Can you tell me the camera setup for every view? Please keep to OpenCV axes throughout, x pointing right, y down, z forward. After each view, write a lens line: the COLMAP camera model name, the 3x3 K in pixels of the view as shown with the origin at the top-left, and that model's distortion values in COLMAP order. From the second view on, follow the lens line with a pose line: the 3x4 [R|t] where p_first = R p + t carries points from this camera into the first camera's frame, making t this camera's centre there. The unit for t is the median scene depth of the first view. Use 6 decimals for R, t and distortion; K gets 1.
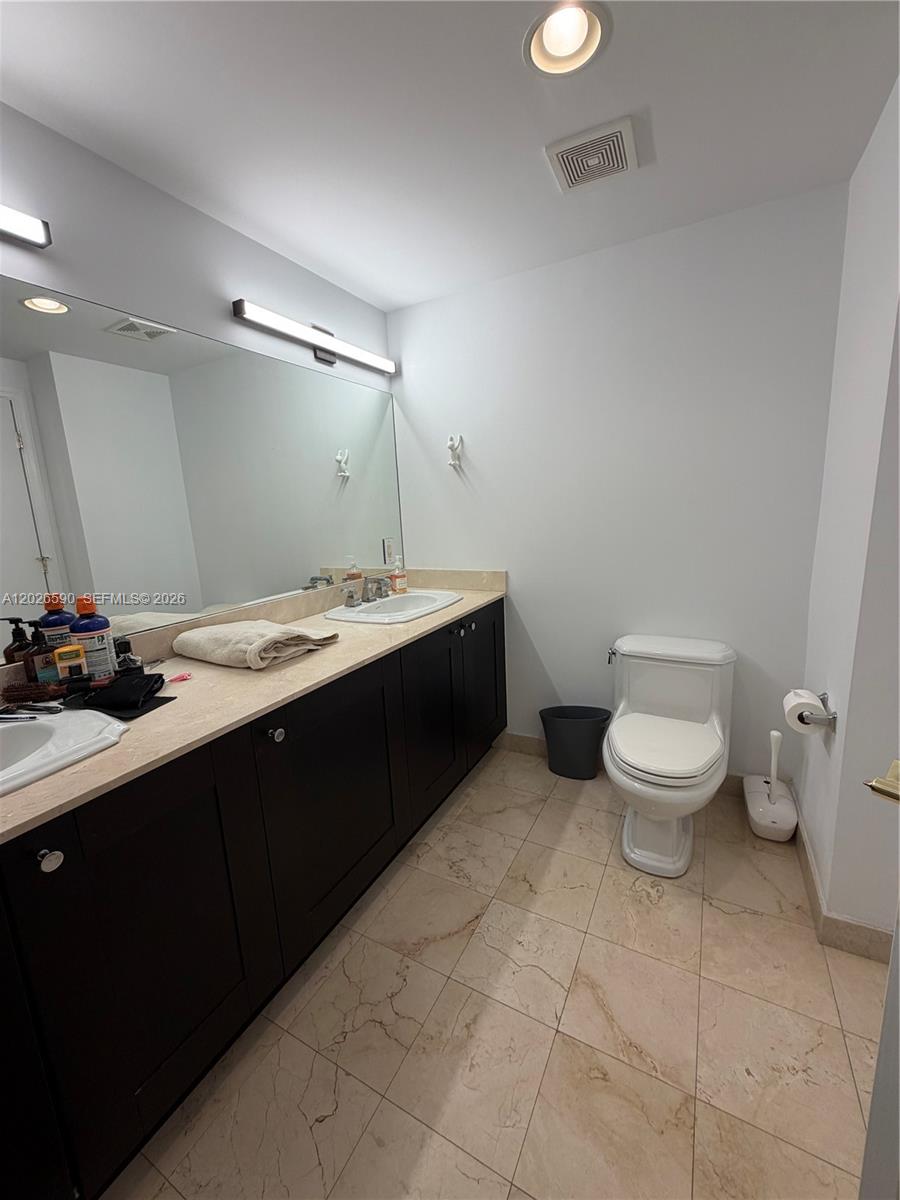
lens RADIAL K [[478.6, 0, 449.2], [0, 478.6, 601.2], [0, 0, 1]] dist [-0.001950, -0.000185]
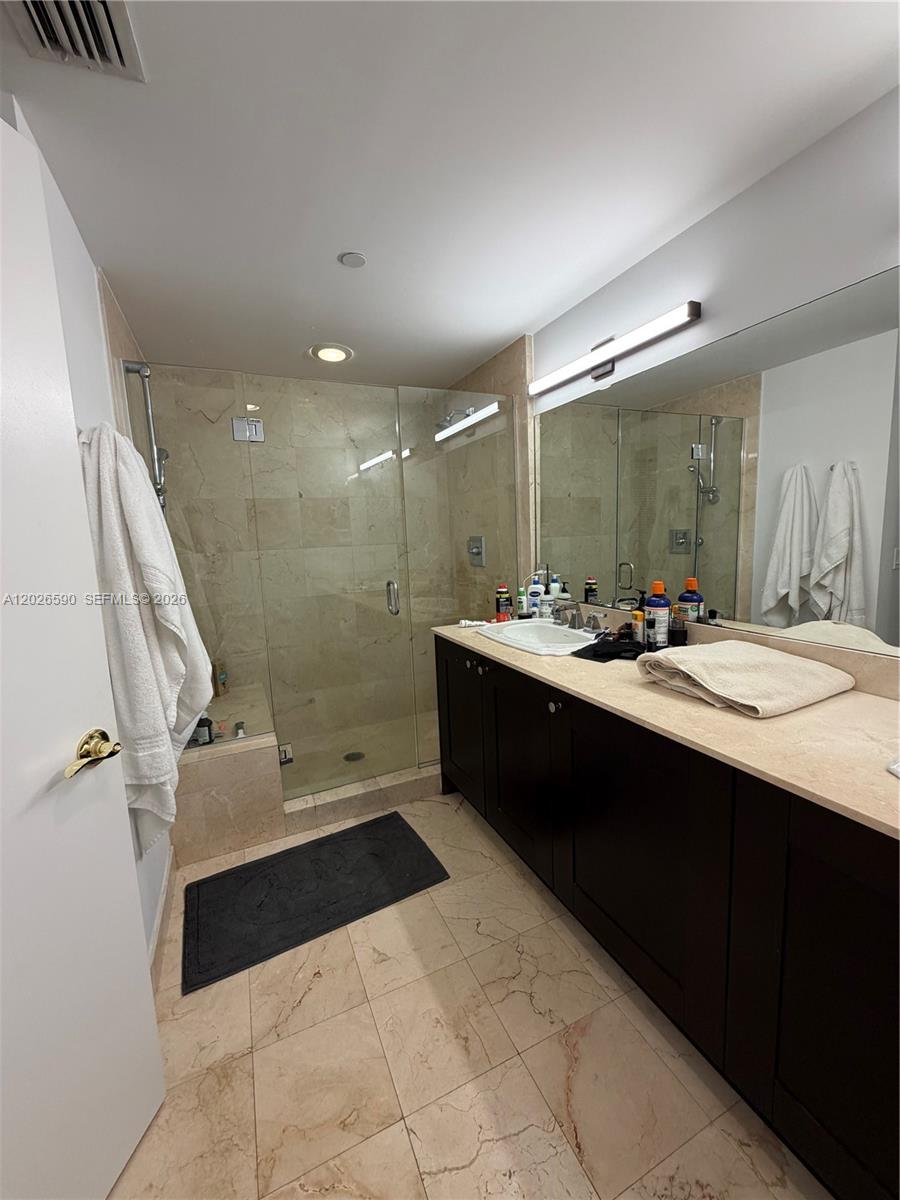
lens RADIAL K [[478.6, 0, 449.4], [0, 478.6, 596.5], [0, 0, 1]] dist [-0.001950, -0.000185]
pose [[-0.600344, 0.179377, -0.779366, 0.656863], [-0.083112, 0.955251, 0.283879, -0.298996], [0.795412, 0.235200, -0.558571, 1.253535]]
